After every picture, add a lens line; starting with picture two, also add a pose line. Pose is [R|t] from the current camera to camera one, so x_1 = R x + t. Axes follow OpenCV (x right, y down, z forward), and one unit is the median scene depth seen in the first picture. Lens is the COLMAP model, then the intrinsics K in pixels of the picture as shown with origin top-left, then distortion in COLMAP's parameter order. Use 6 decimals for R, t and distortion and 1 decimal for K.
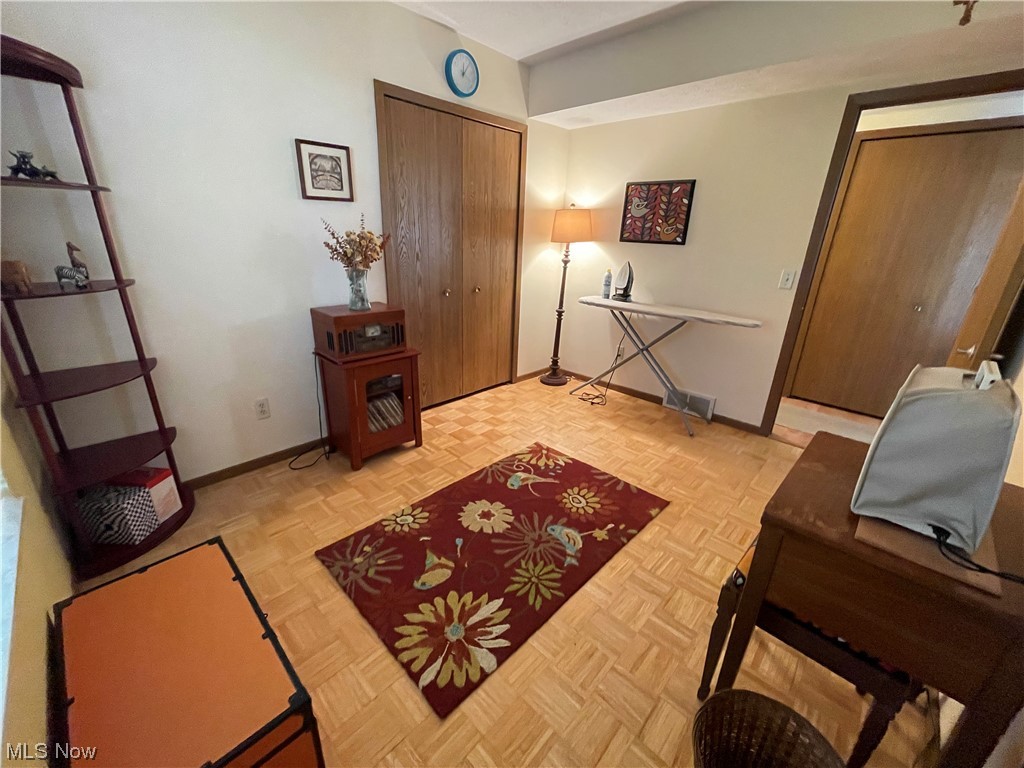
lens RADIAL K [[413.0, 0, 508.5], [0, 413.0, 382.1], [0, 0, 1]] dist [-0.000794, 0.000352]
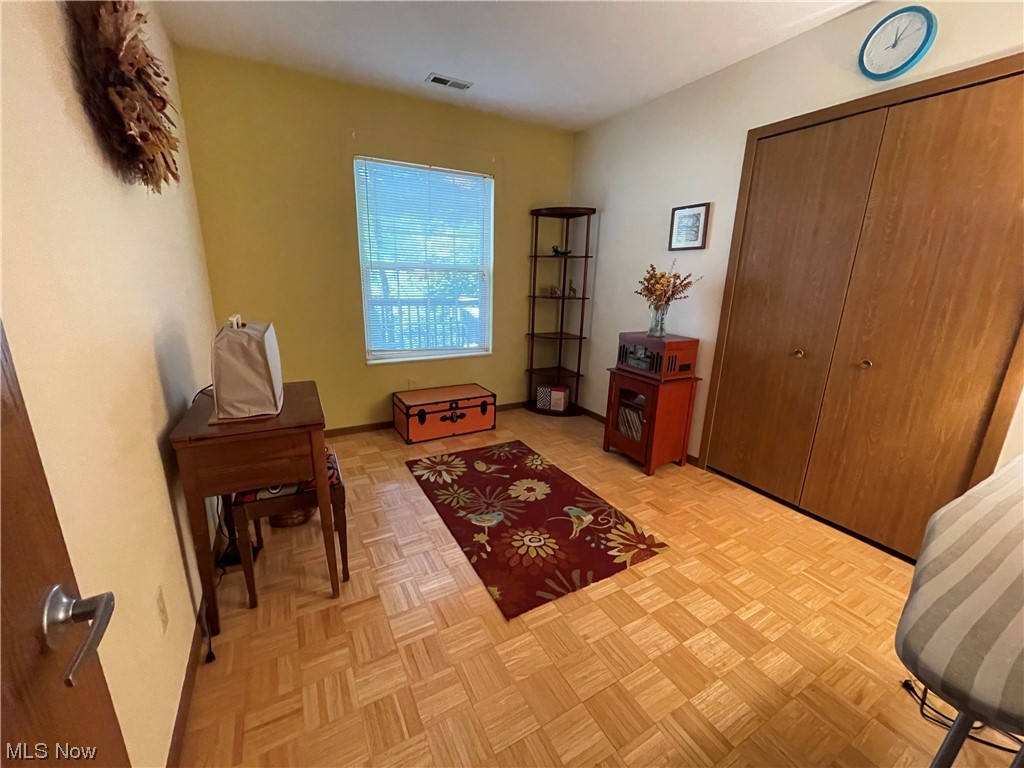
lens RADIAL K [[413.0, 0, 508.5], [0, 413.0, 382.1], [0, 0, 1]] dist [-0.000794, 0.000352]
pose [[-0.291776, 0.214940, -0.932023, 1.025169], [-0.354622, 0.880668, 0.314114, -0.319991], [0.888319, 0.422167, -0.180736, 1.003082]]
